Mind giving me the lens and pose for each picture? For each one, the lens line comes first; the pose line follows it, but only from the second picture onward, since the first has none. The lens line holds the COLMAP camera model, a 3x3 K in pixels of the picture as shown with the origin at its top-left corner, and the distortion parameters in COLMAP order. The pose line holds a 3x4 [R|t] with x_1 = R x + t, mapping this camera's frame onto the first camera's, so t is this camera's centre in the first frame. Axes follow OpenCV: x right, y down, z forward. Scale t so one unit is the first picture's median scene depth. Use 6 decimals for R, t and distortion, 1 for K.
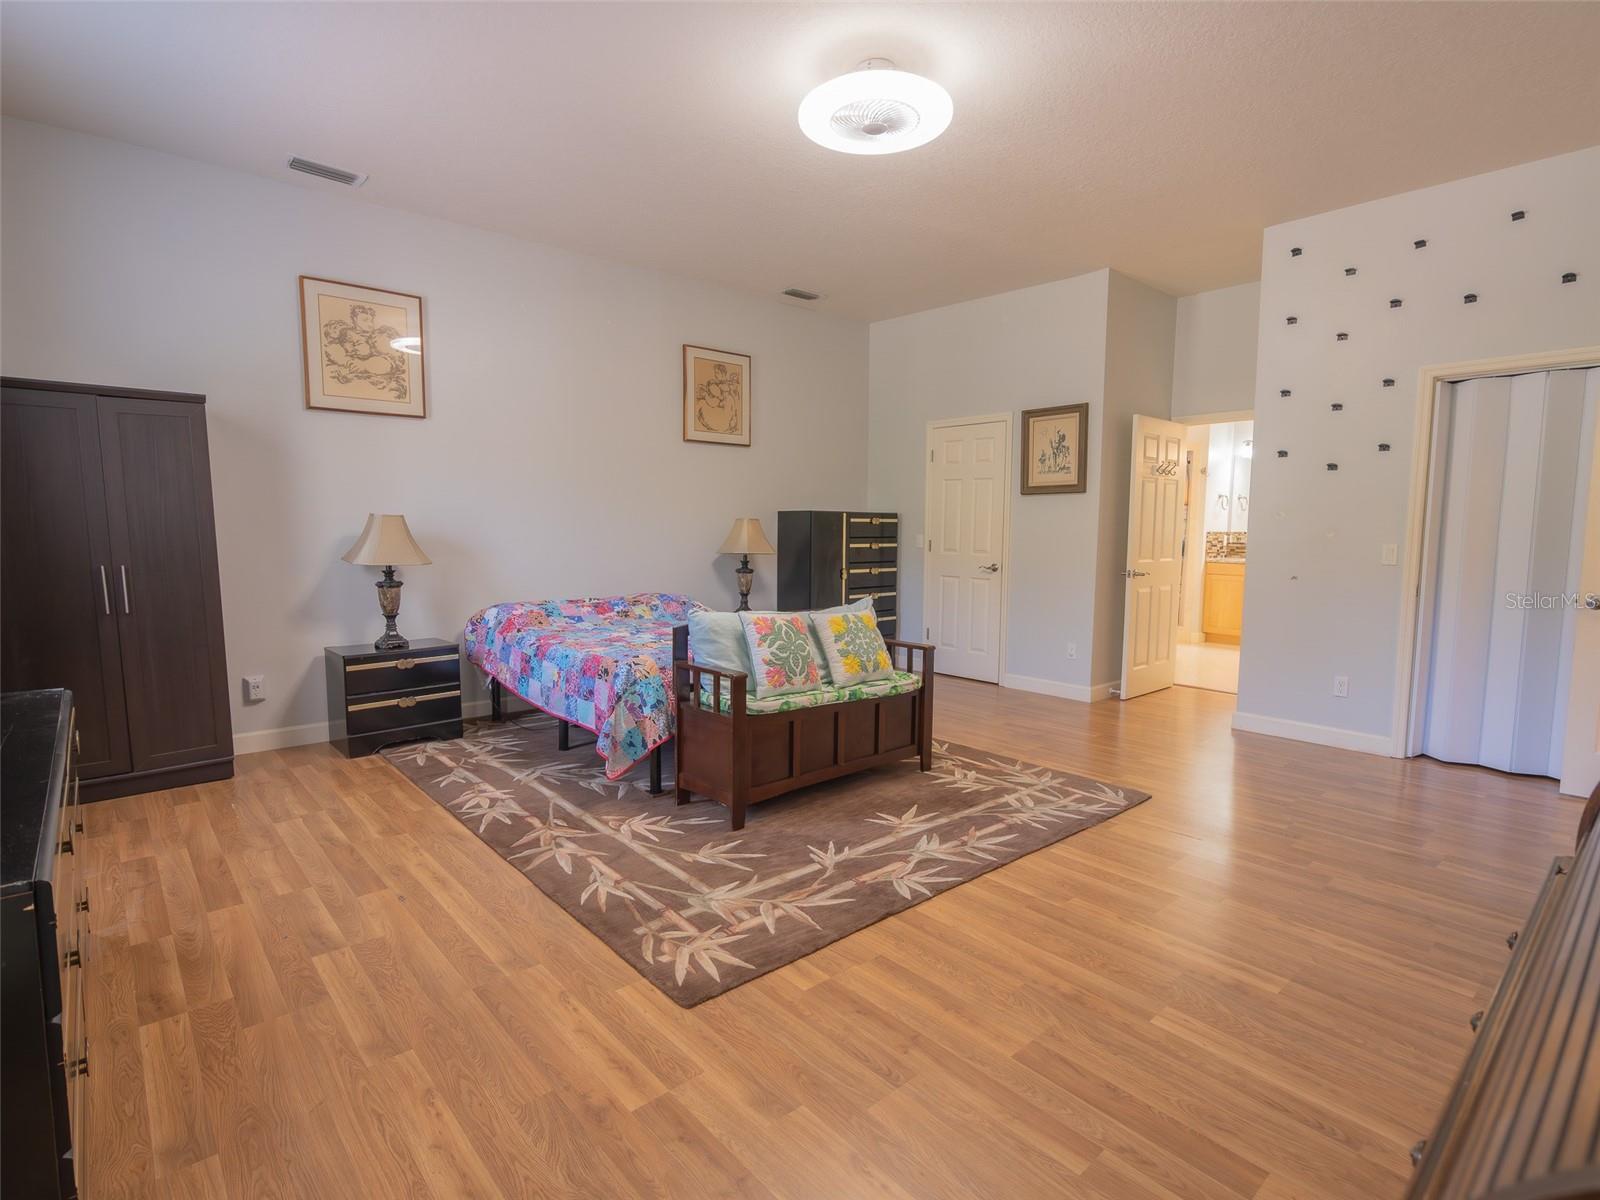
lens RADIAL K [[798.5, 0, 796.9], [0, 798.5, 606.4], [0, 0, 1]] dist [-0.014612, 0.000563]
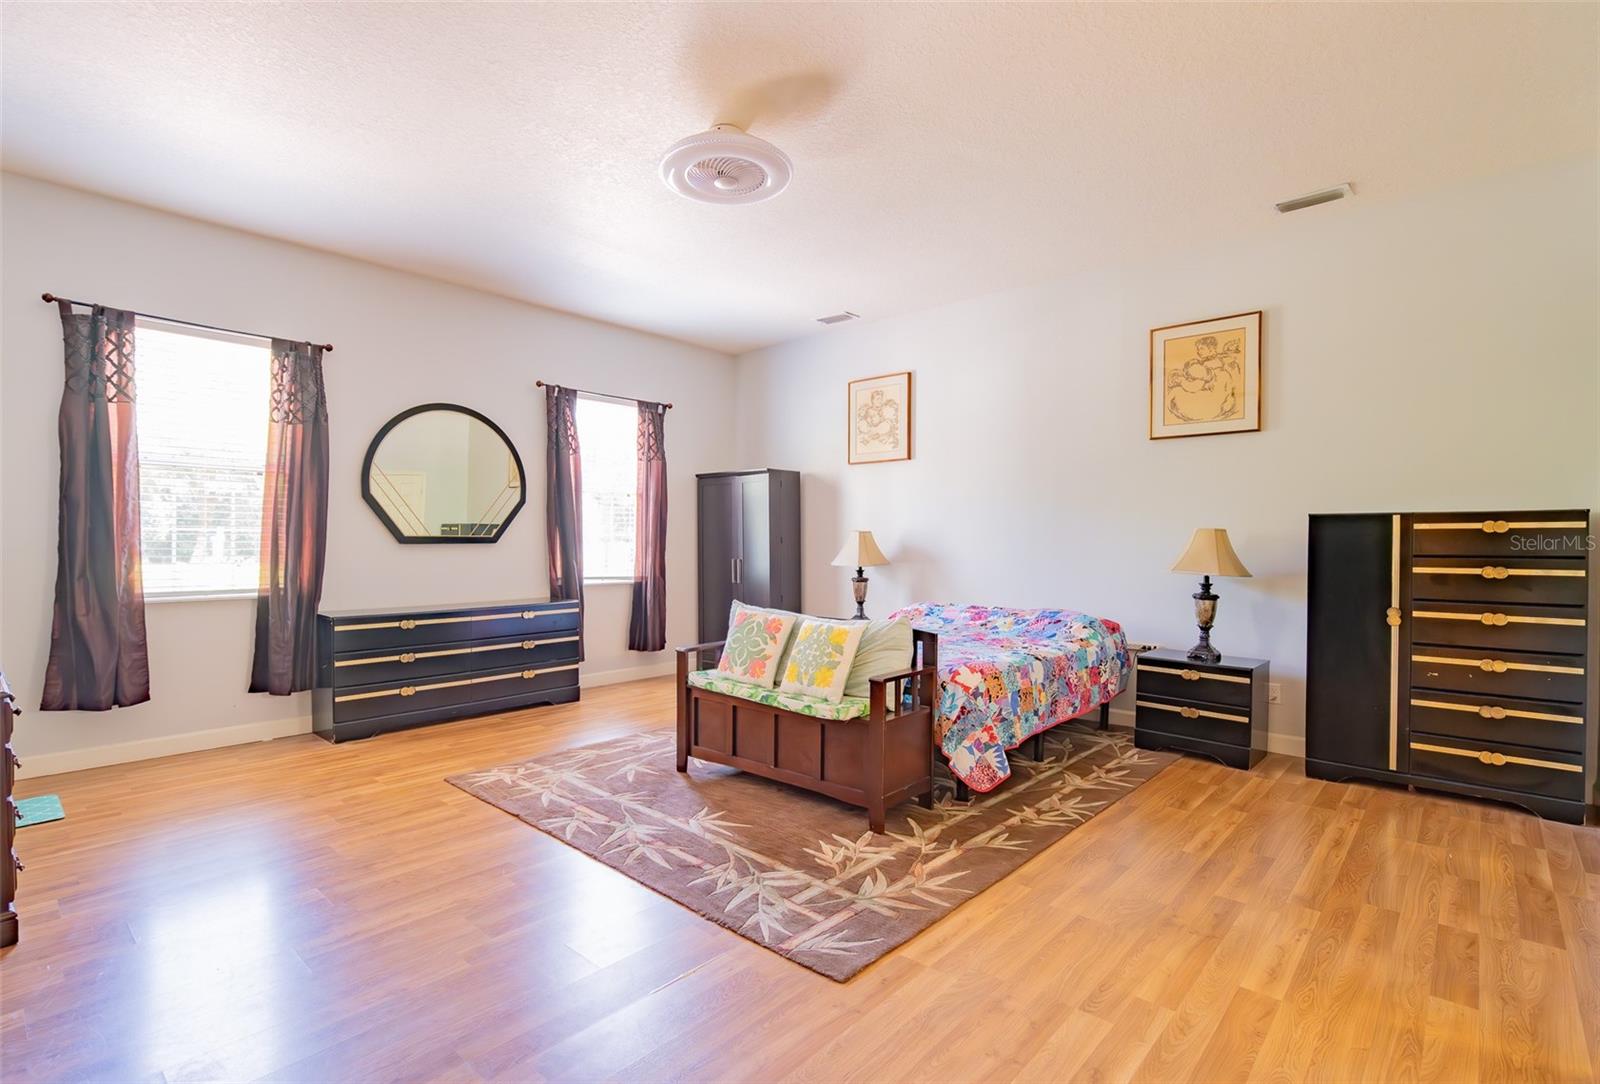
lens RADIAL K [[757.6, 0, 798.1], [0, 757.6, 539.8], [0, 0, 1]] dist [0.000650, -0.000086]
pose [[0.120879, -0.005376, -0.992653, 0.988715], [-0.099979, 0.994835, -0.017563, -0.075939], [0.987620, 0.101368, 0.119717, 0.852455]]
